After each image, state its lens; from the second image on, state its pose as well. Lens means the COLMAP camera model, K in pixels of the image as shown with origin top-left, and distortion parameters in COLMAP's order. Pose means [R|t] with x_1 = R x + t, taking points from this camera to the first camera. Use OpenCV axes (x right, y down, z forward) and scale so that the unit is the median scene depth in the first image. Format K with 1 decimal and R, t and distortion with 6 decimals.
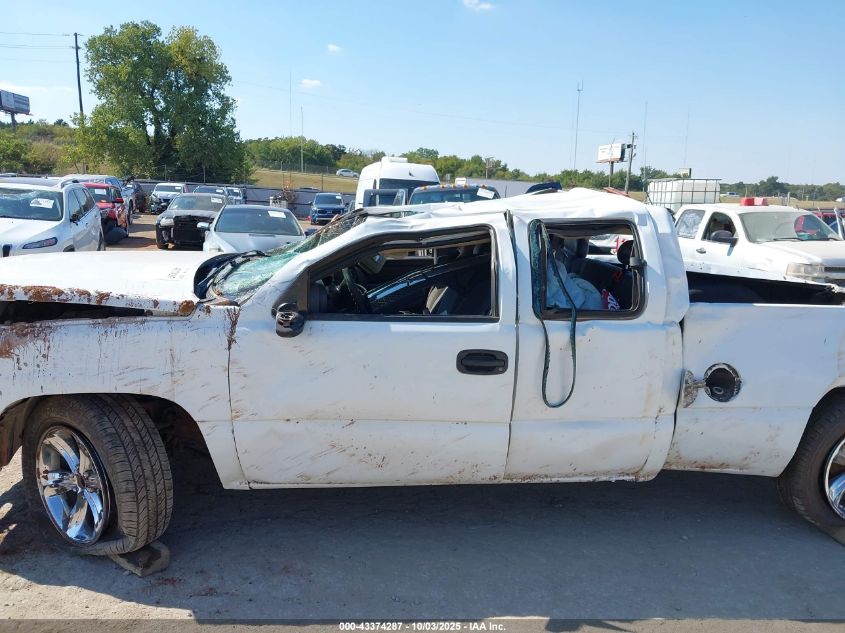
lens RADIAL K [[662.1, 0, 422.5], [0, 662.1, 316.5], [0, 0, 1]] dist [0.063169, -0.087825]
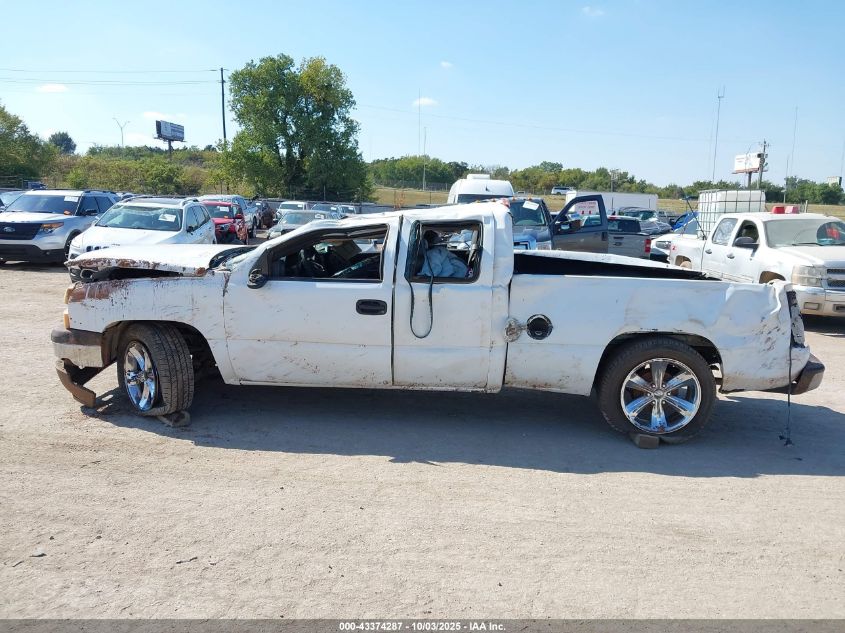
lens RADIAL K [[689.4, 0, 442.4], [0, 689.4, 325.8], [0, 0, 1]] dist [0.241080, -0.703107]
pose [[0.982795, 0.017506, -0.183869, 0.193583], [-0.020800, 0.999656, -0.016005, 0.046490], [0.183526, 0.019555, 0.982820, -0.215856]]
